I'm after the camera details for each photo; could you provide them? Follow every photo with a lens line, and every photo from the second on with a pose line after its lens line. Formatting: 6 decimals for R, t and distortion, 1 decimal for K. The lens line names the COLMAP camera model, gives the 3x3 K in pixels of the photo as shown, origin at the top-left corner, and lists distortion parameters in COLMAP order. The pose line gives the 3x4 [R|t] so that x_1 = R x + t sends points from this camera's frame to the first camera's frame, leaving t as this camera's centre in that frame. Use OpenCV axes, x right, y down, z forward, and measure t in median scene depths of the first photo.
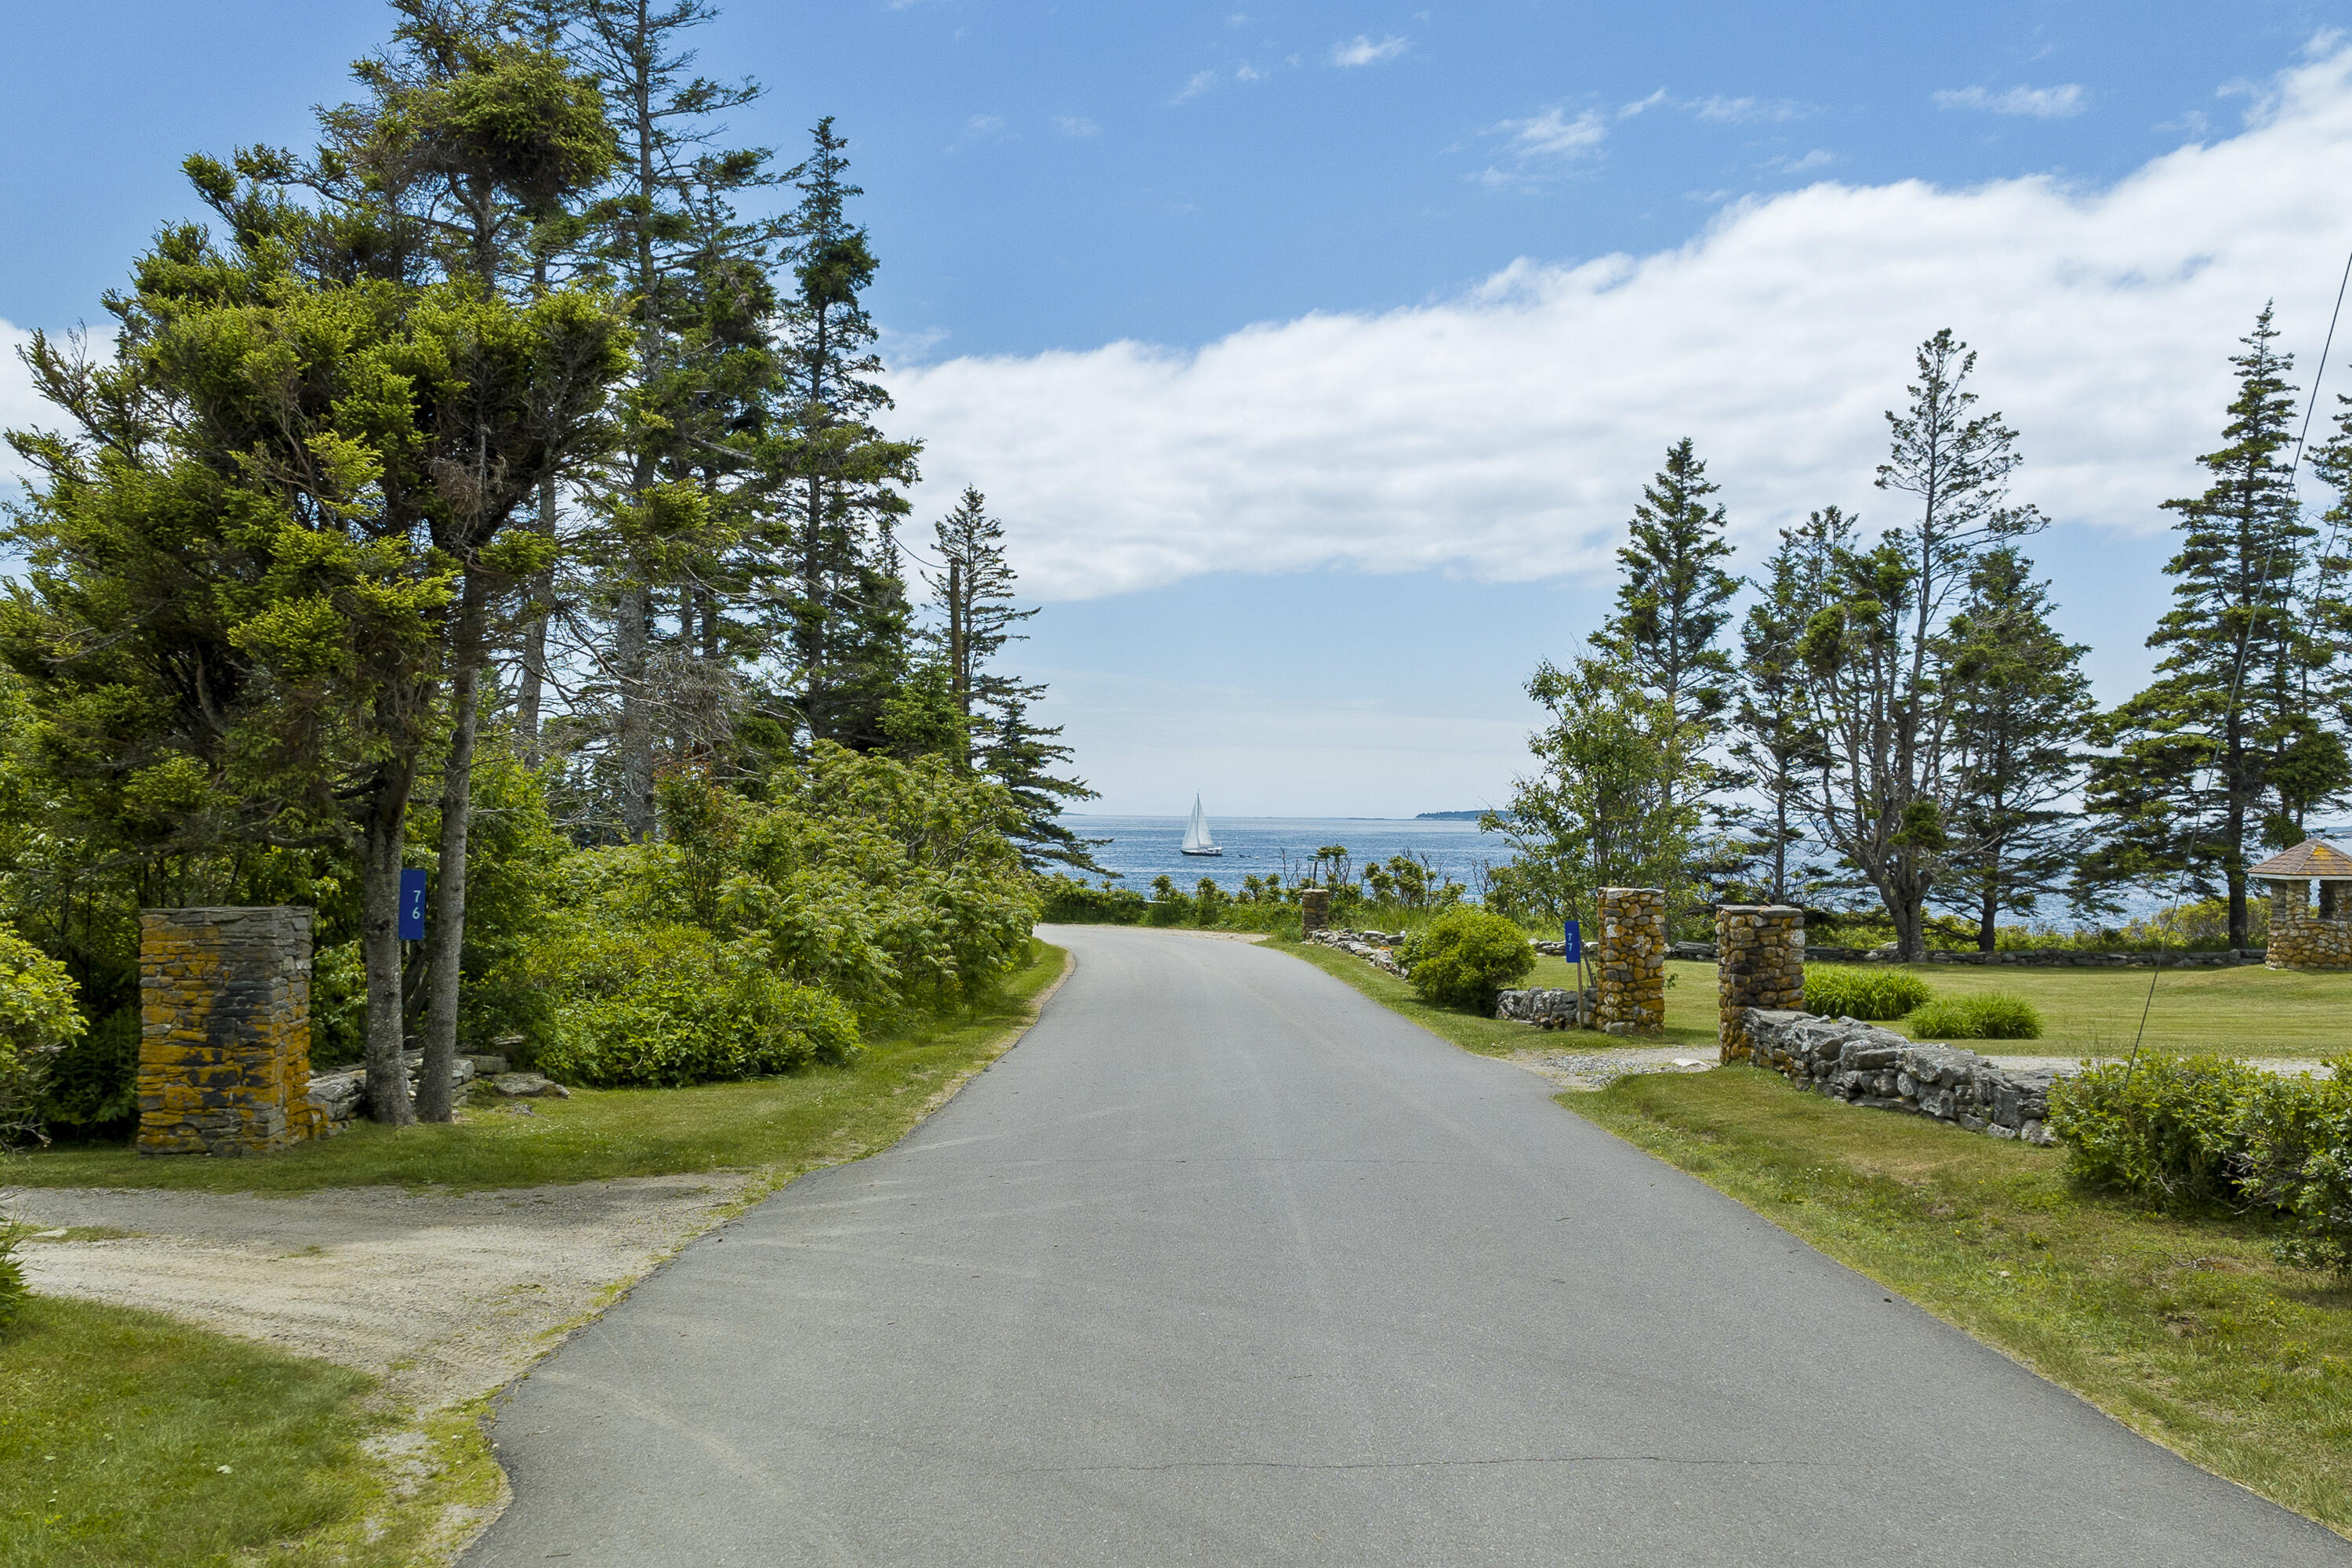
lens RADIAL K [[1615.5, 0, 1175.4], [0, 1615.5, 788.9], [0, 0, 1]] dist [-0.027164, 0.015213]
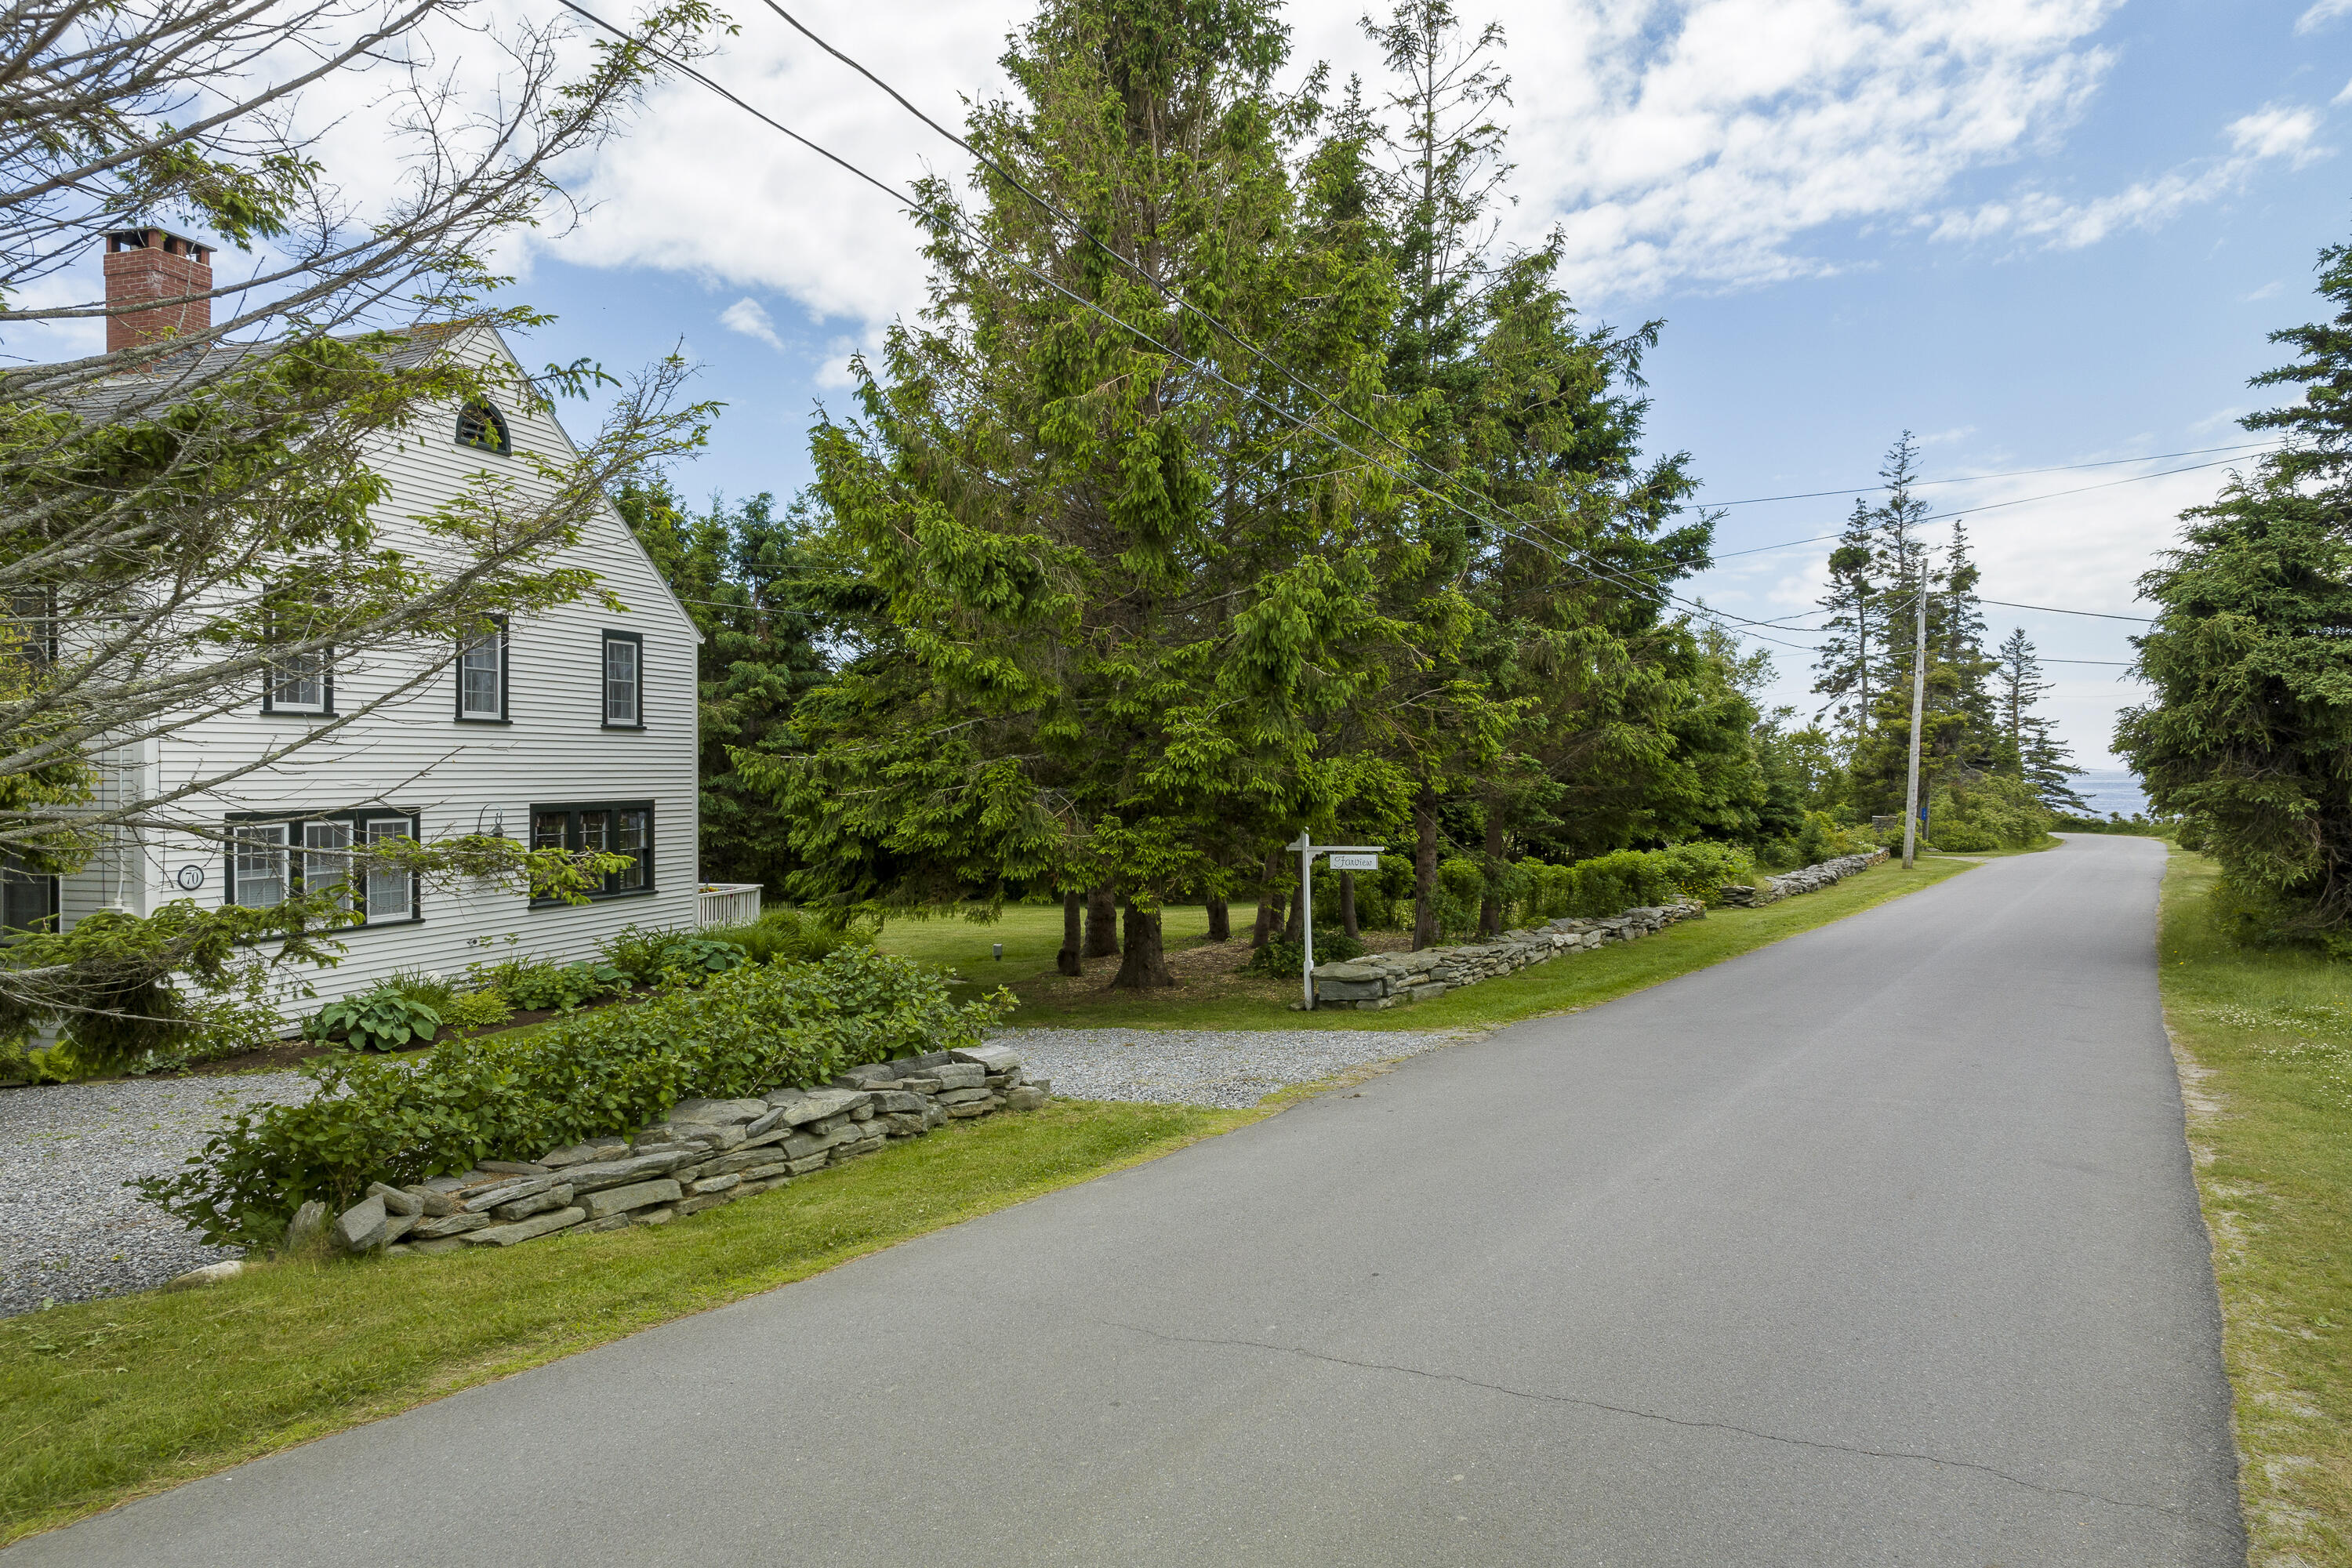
lens RADIAL K [[1615.5, 0, 1175.7], [0, 1615.5, 784.3], [0, 0, 1]] dist [-0.027164, 0.015213]
pose [[0.826102, -0.002719, -0.563514, 0.149894], [0.022389, 0.999357, 0.028001, -0.067842], [0.563076, -0.035748, 0.825632, -1.403066]]
